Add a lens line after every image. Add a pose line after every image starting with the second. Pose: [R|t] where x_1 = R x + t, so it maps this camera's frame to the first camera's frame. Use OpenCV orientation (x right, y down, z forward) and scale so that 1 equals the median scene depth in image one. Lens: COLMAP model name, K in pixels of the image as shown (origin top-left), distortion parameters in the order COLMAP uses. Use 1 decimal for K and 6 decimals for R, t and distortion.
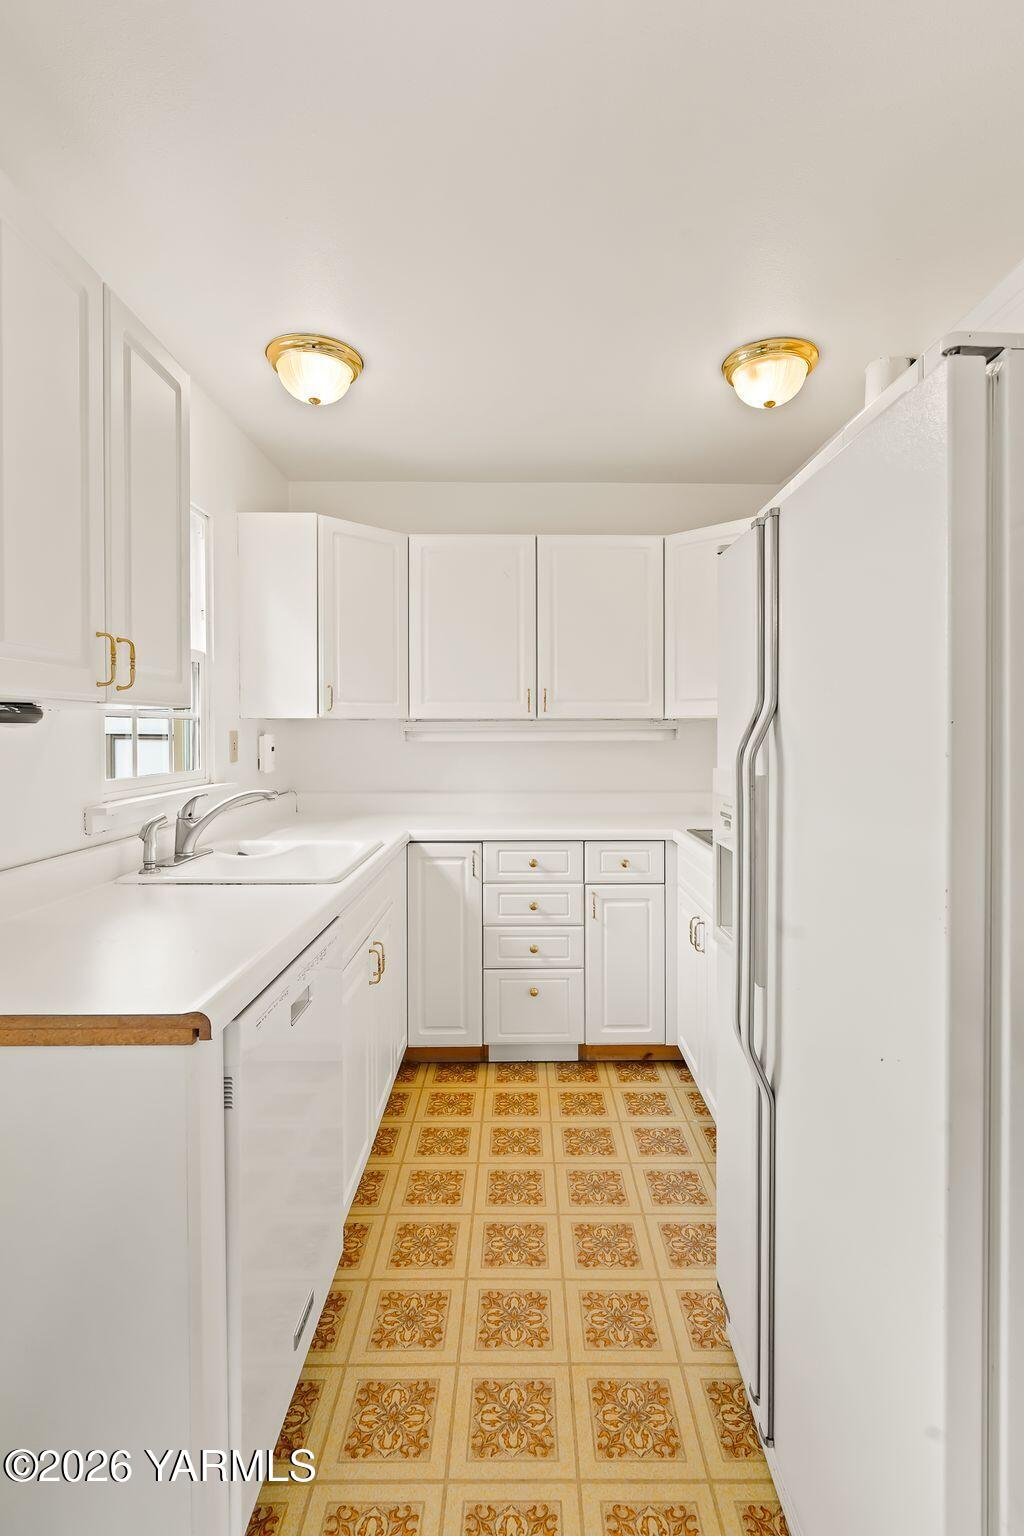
lens RADIAL K [[719.1, 0, 514.0], [0, 719.1, 728.8], [0, 0, 1]] dist [0.003618, 0.000453]
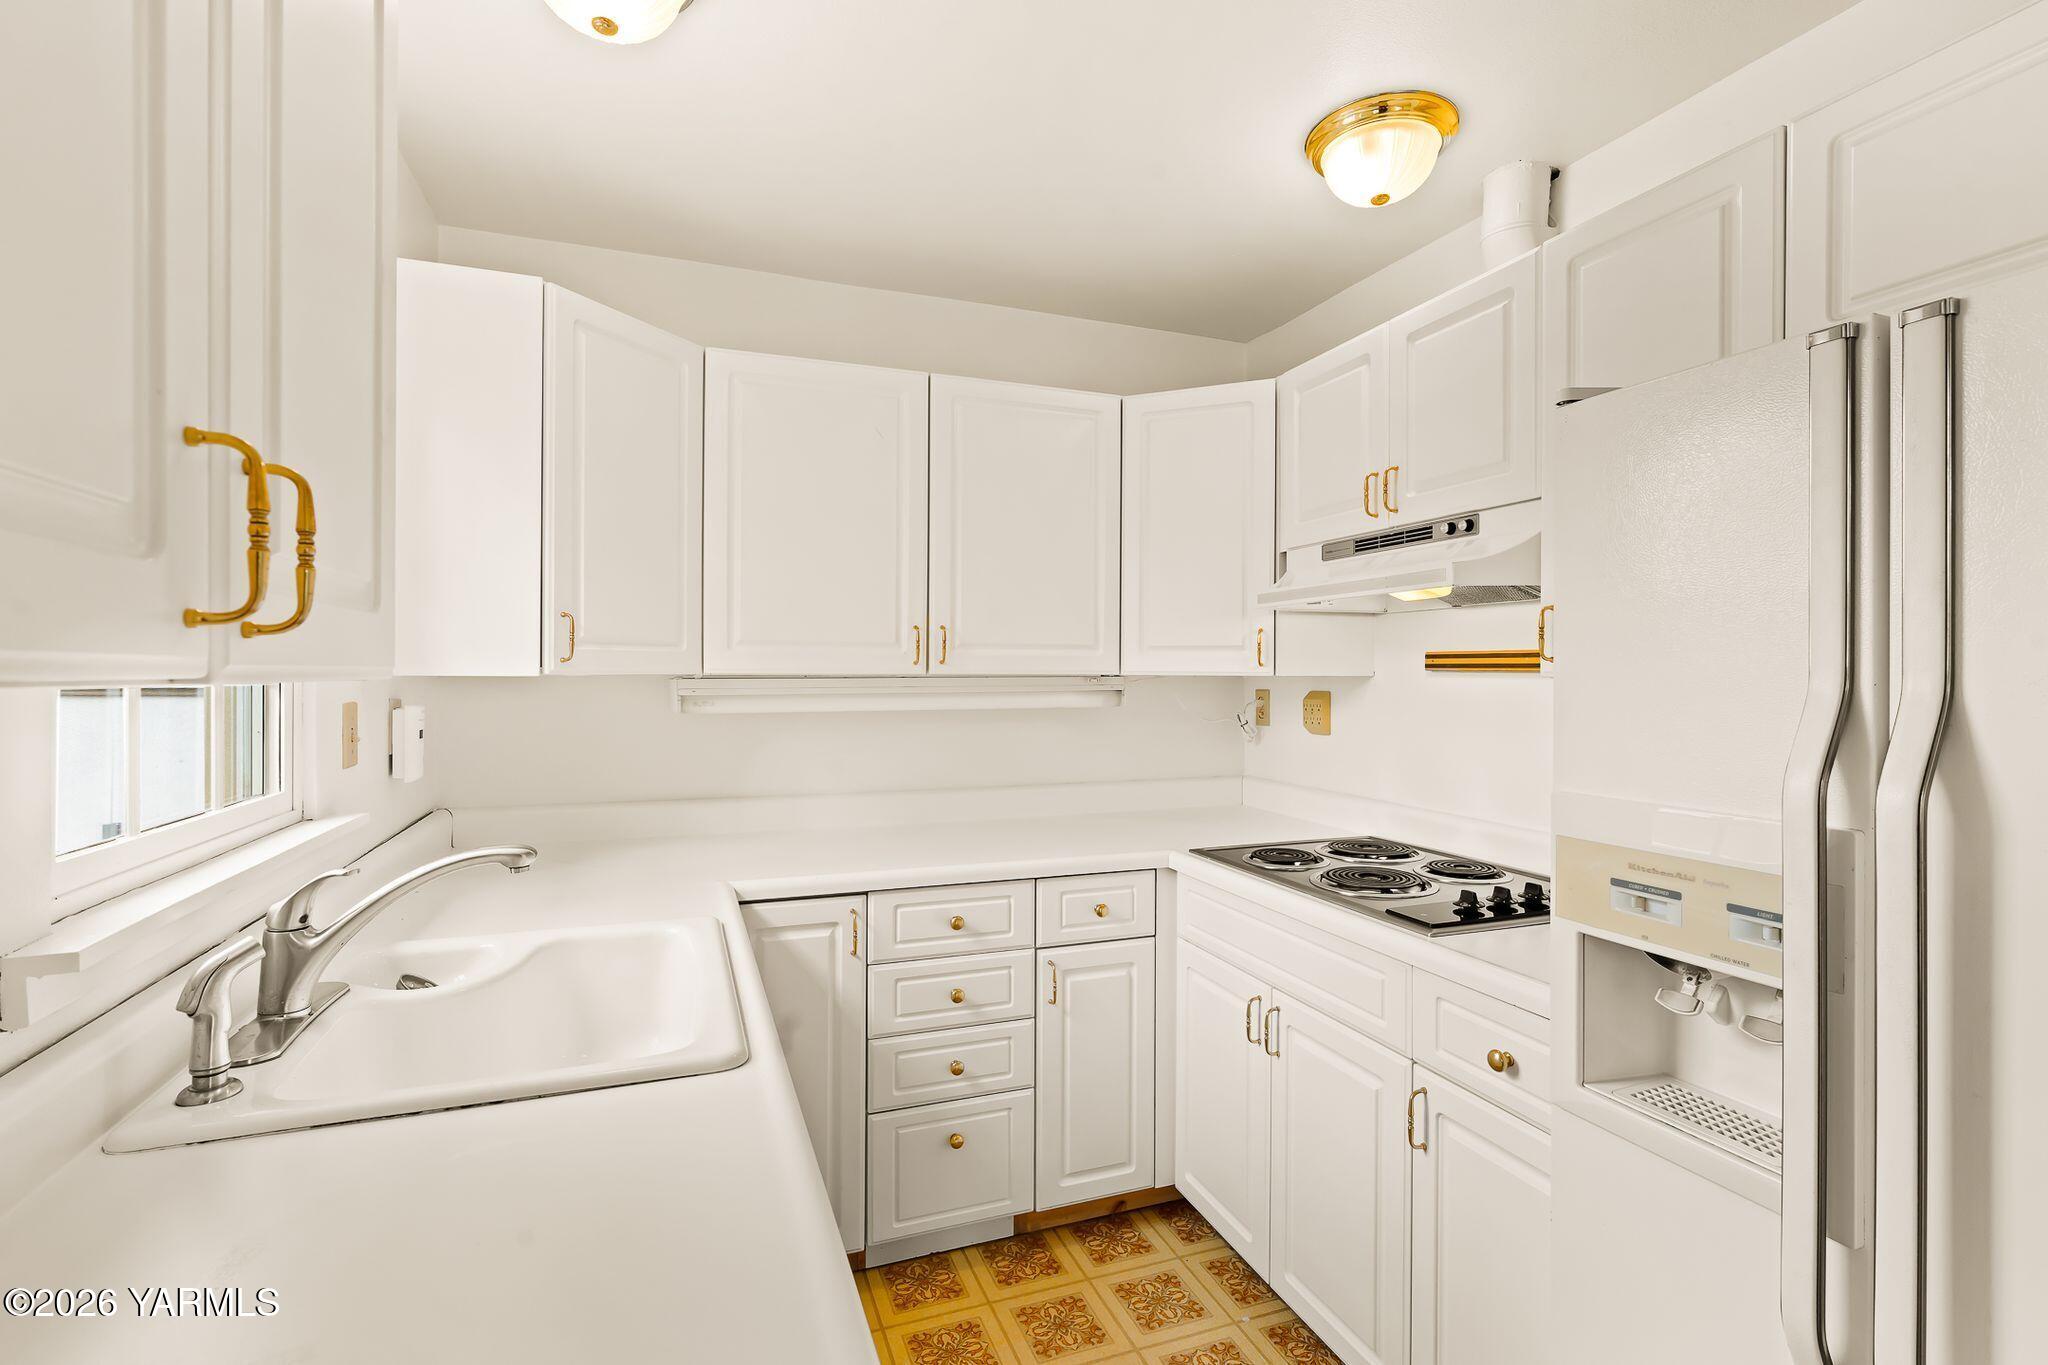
lens RADIAL K [[930.5, 0, 1022.4], [0, 930.5, 665.4], [0, 0, 1]] dist [-0.001459, 0.000337]
pose [[0.934926, 0.004003, 0.354819, -0.192868], [-0.002319, 0.999984, -0.005169, -0.020398], [-0.354834, 0.004010, 0.934921, 0.264785]]
